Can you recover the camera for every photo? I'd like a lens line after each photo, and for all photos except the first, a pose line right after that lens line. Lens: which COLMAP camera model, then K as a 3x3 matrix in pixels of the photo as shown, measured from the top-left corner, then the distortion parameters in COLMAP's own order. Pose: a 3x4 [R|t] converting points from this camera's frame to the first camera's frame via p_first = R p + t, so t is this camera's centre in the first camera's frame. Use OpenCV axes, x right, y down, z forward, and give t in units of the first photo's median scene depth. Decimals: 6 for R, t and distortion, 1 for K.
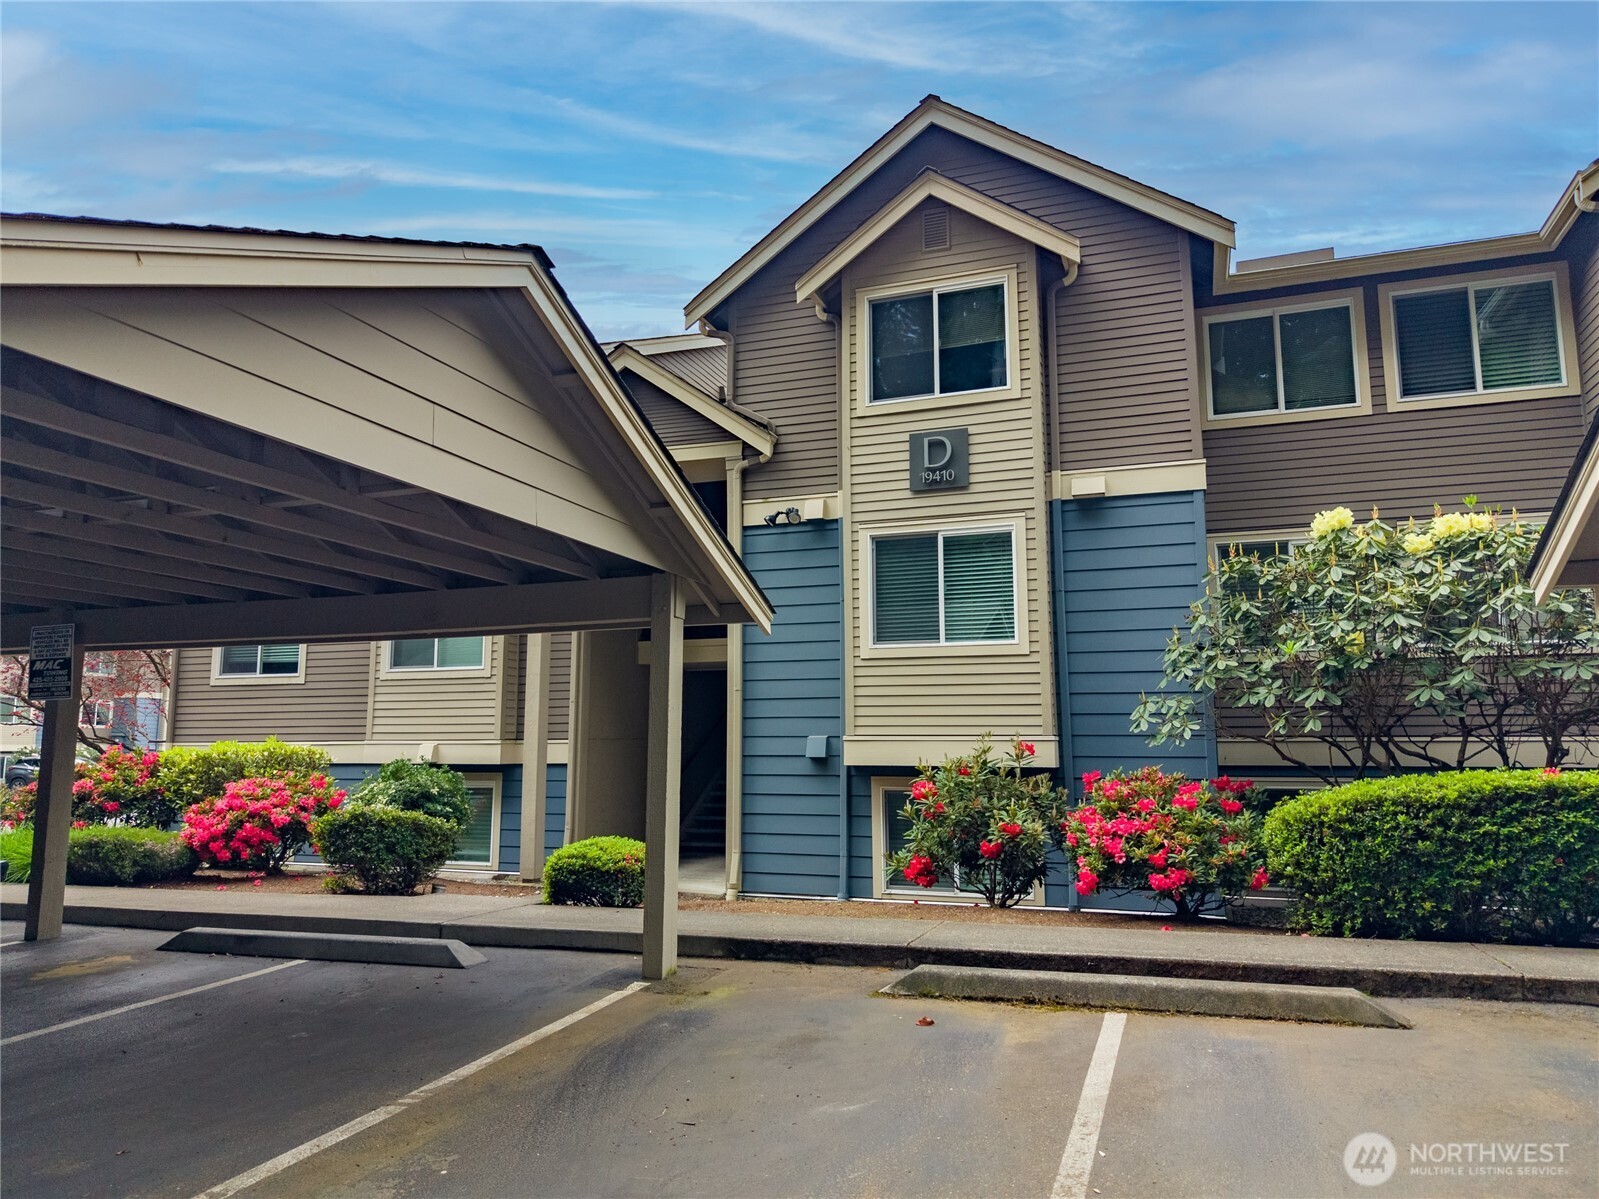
lens RADIAL K [[1071.9, 0, 798.5], [0, 1071.9, 602.4], [0, 0, 1]] dist [0.034549, -0.040909]
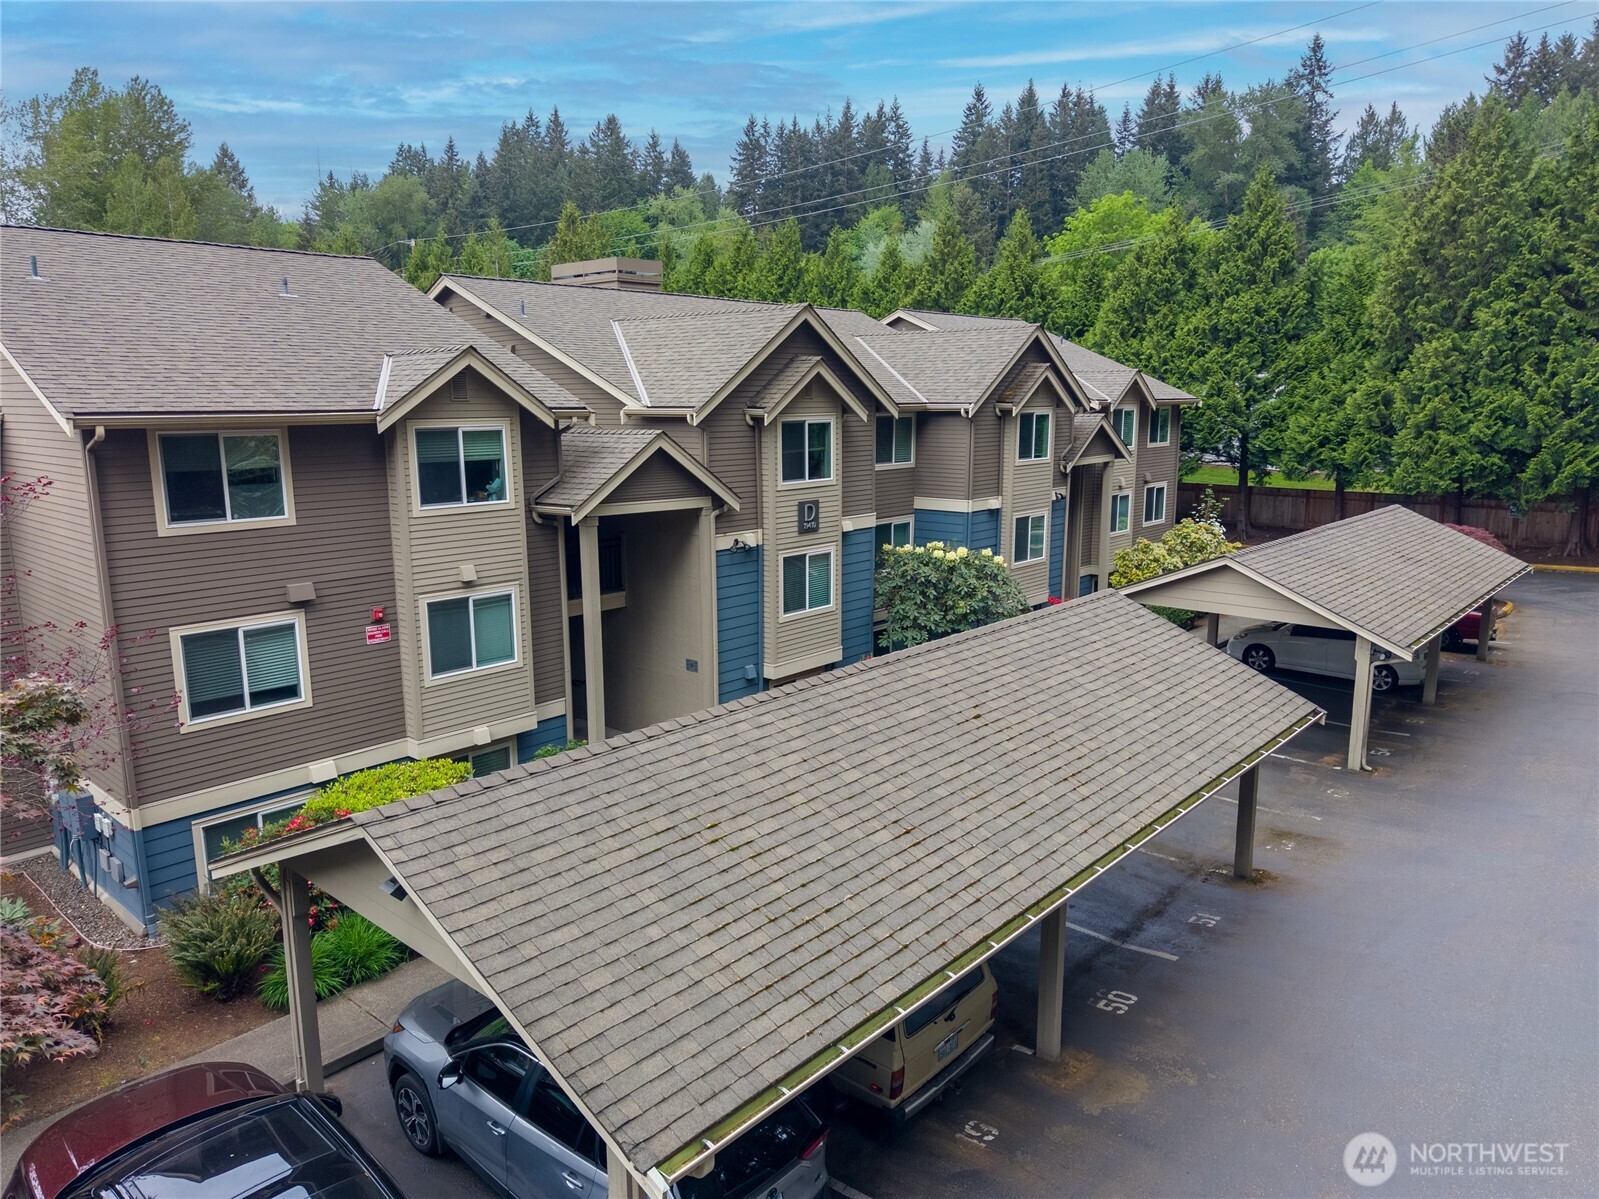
lens RADIAL K [[1071.9, 0, 798.7], [0, 1071.9, 585.4], [0, 0, 1]] dist [0.034549, -0.040909]
pose [[0.368902, -0.158811, 0.915800, -1.692510], [-0.121926, 0.968512, 0.217066, -0.437762], [-0.921437, -0.191736, 0.337923, 0.360297]]
